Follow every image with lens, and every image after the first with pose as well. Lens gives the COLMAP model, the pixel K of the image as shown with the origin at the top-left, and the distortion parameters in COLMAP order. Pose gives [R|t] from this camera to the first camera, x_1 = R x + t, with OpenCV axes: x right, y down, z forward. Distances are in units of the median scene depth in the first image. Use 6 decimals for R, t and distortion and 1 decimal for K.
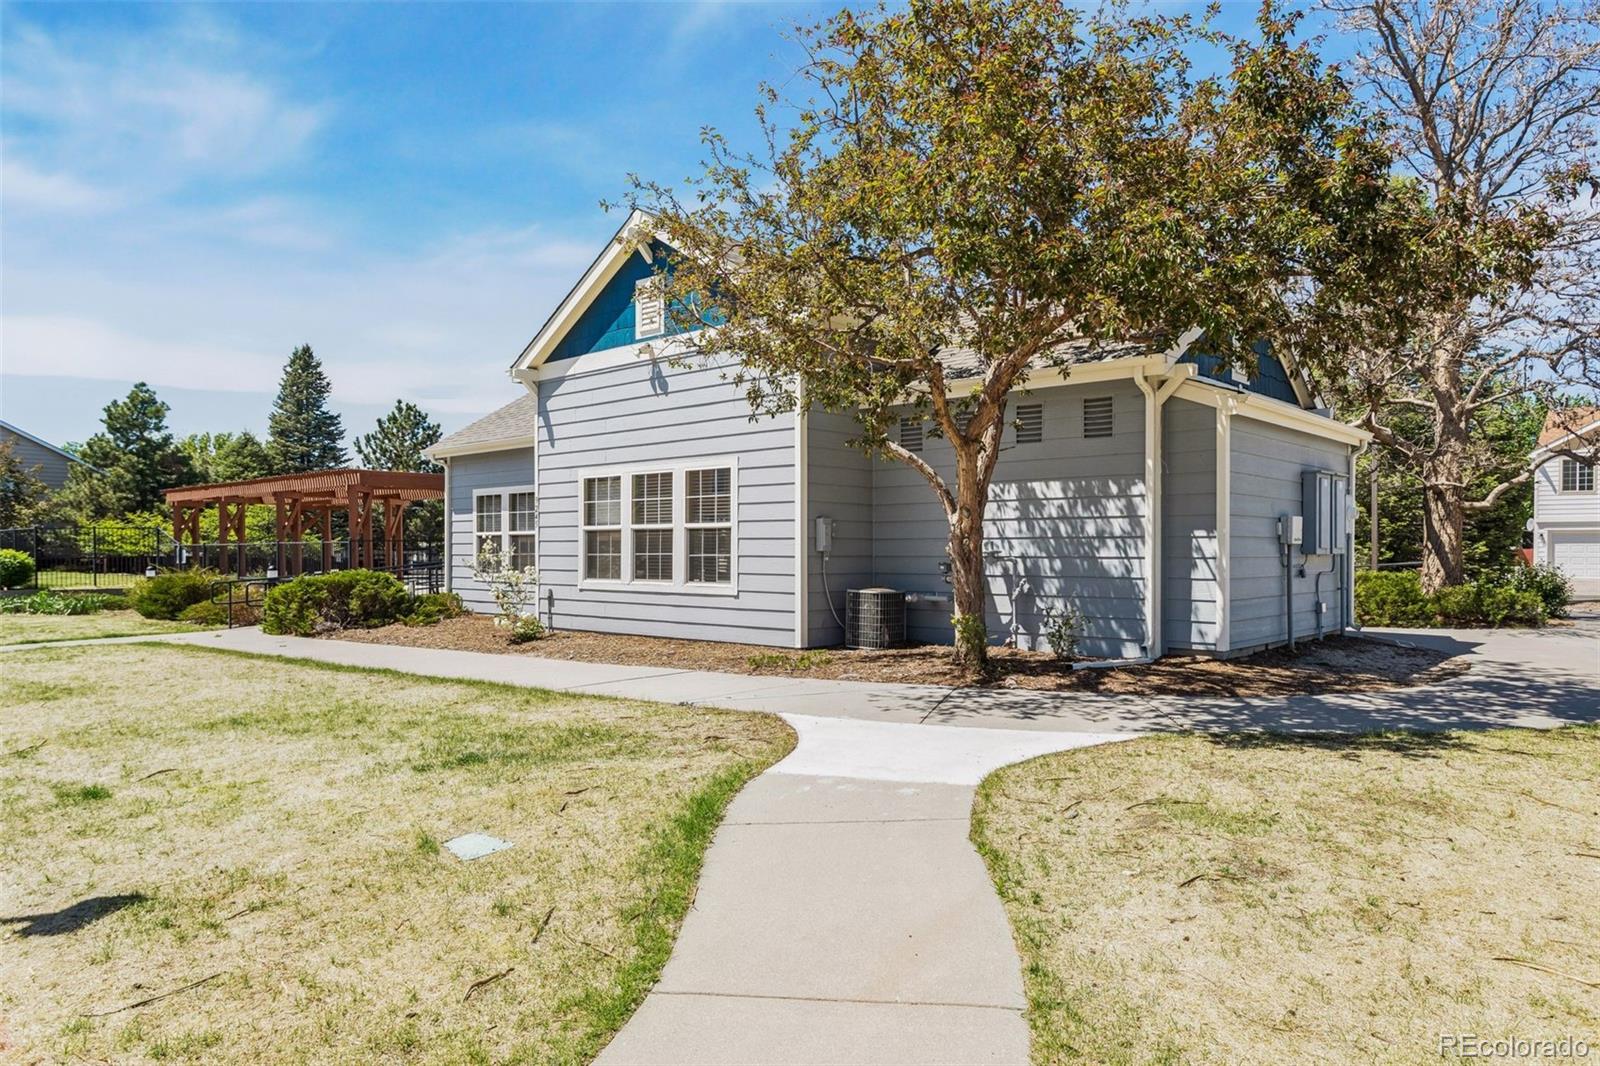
lens RADIAL K [[1039.8, 0, 799.1], [0, 1039.8, 547.6], [0, 0, 1]] dist [-0.002660, -0.001153]
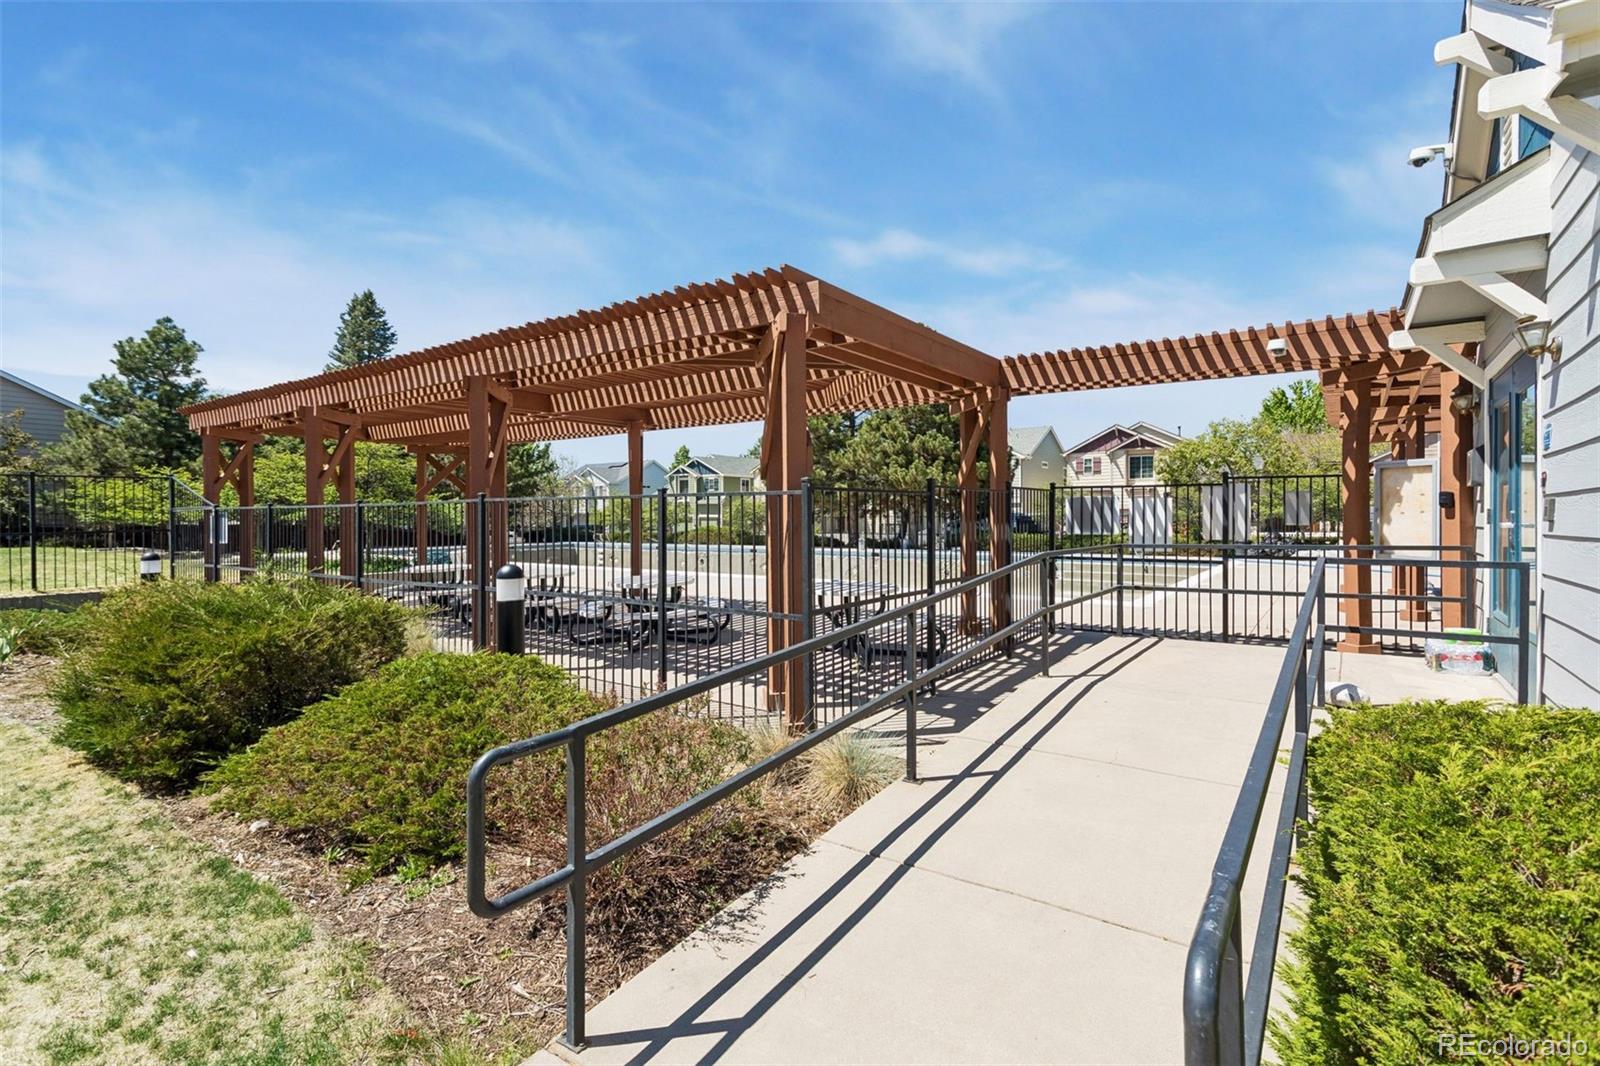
lens RADIAL K [[766.6, 0, 803.6], [0, 766.6, 518.1], [0, 0, 1]] dist [-0.000499, 0.000242]
pose [[0.993191, 0.000772, 0.116494, -0.204001], [-0.001014, 0.999997, 0.002022, 0.000443], [-0.116492, -0.002126, 0.993189, 0.342038]]
